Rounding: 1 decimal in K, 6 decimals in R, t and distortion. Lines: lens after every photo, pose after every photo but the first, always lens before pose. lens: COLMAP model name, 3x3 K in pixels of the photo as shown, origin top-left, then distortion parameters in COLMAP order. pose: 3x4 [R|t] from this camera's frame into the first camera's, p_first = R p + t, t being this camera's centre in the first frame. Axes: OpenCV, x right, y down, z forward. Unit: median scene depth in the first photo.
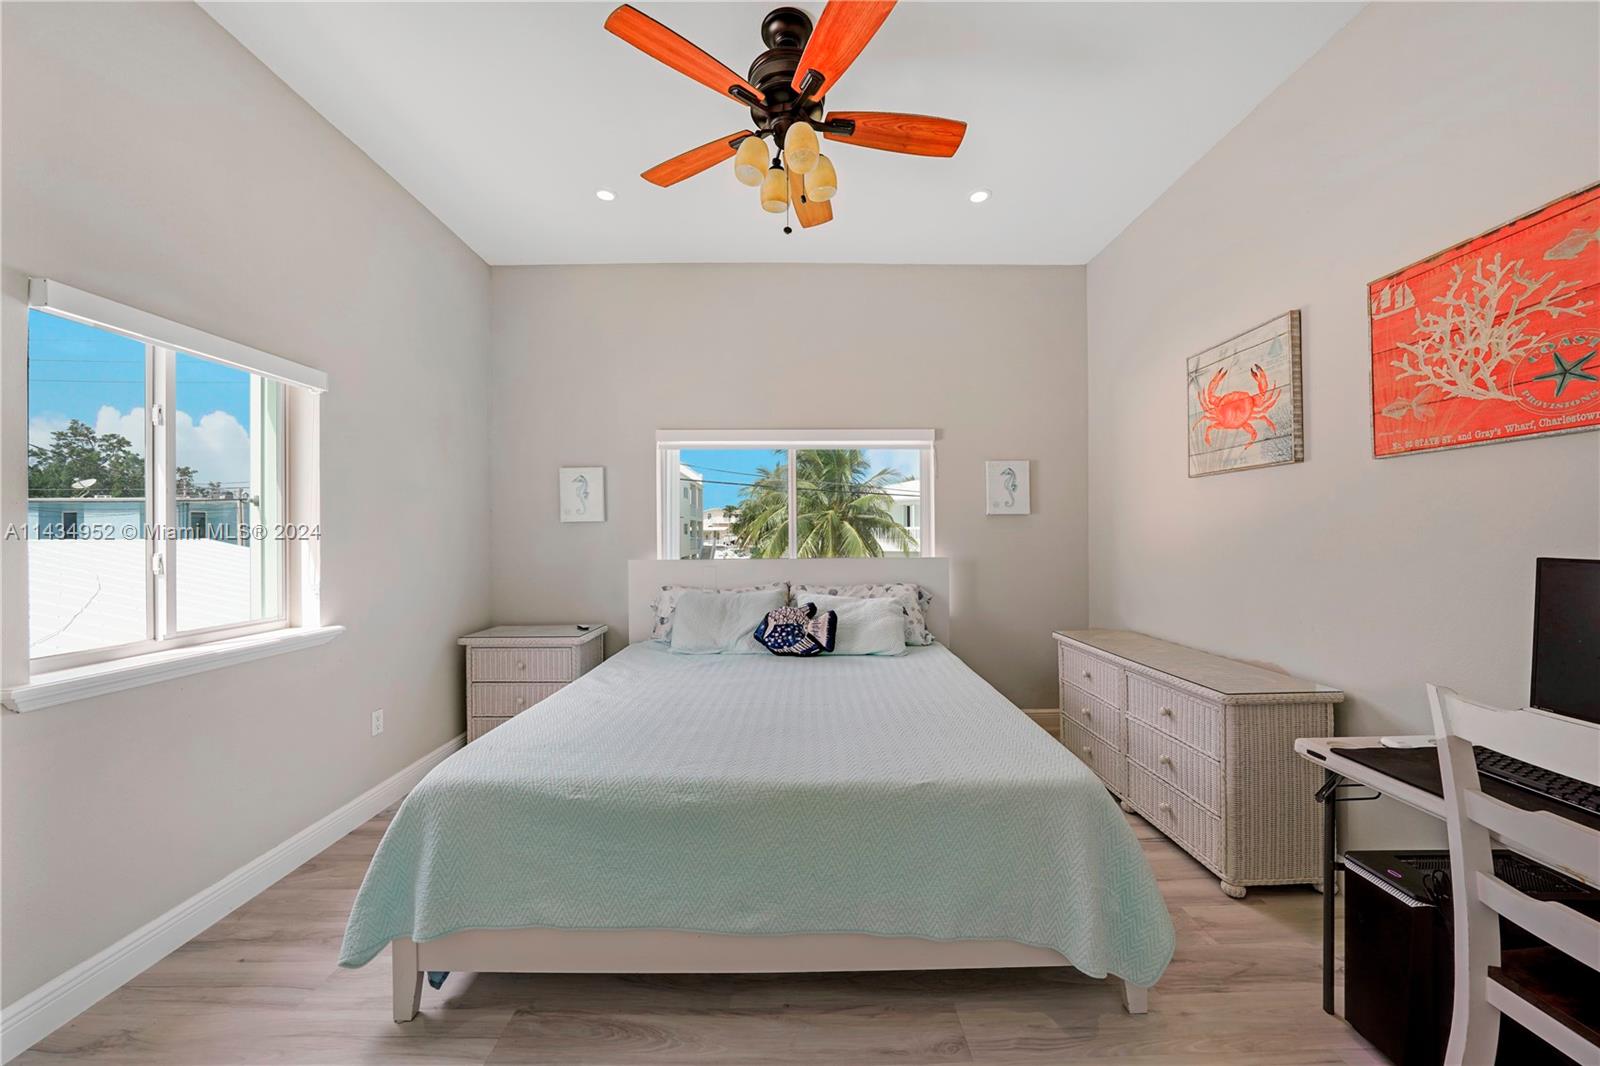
lens RADIAL K [[567.4, 0, 805.2], [0, 567.4, 531.1], [0, 0, 1]] dist [-0.015521, 0.004137]
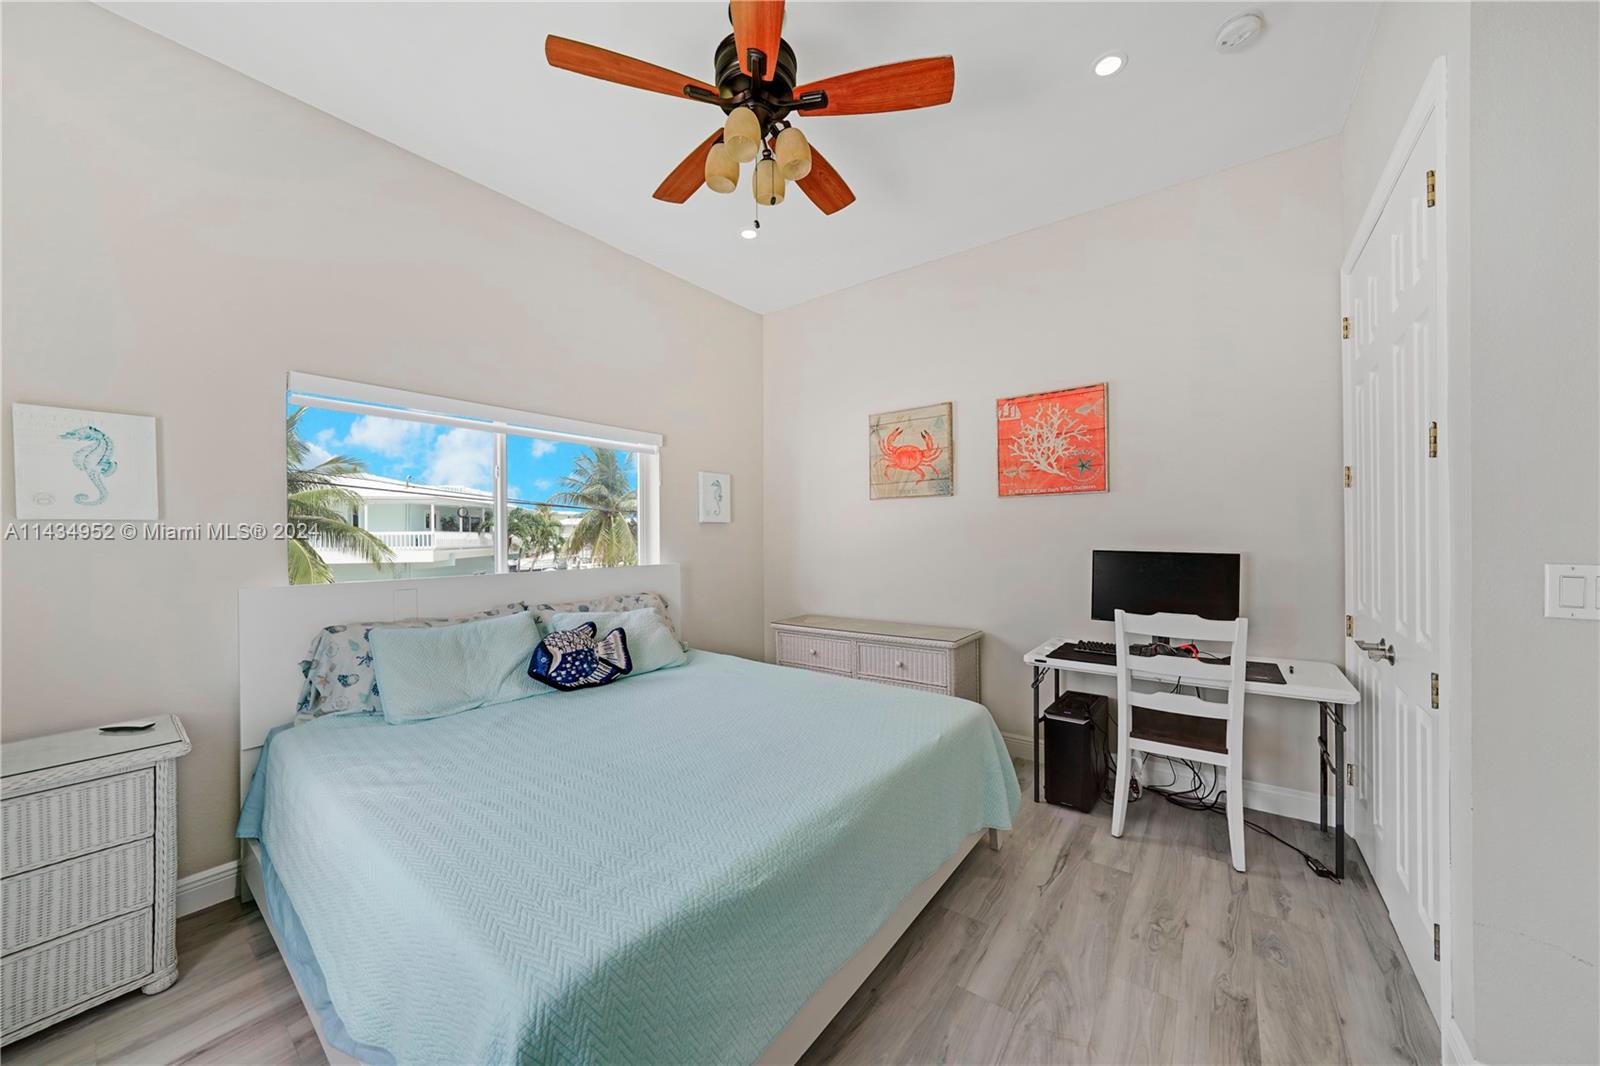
lens RADIAL K [[567.4, 0, 811.7], [0, 567.4, 533.3], [0, 0, 1]] dist [-0.015521, 0.004137]
pose [[0.604887, 0.005582, 0.796292, -0.628084], [-0.000385, 0.999977, -0.006718, -0.001649], [-0.796312, 0.003757, 0.604875, 0.301324]]
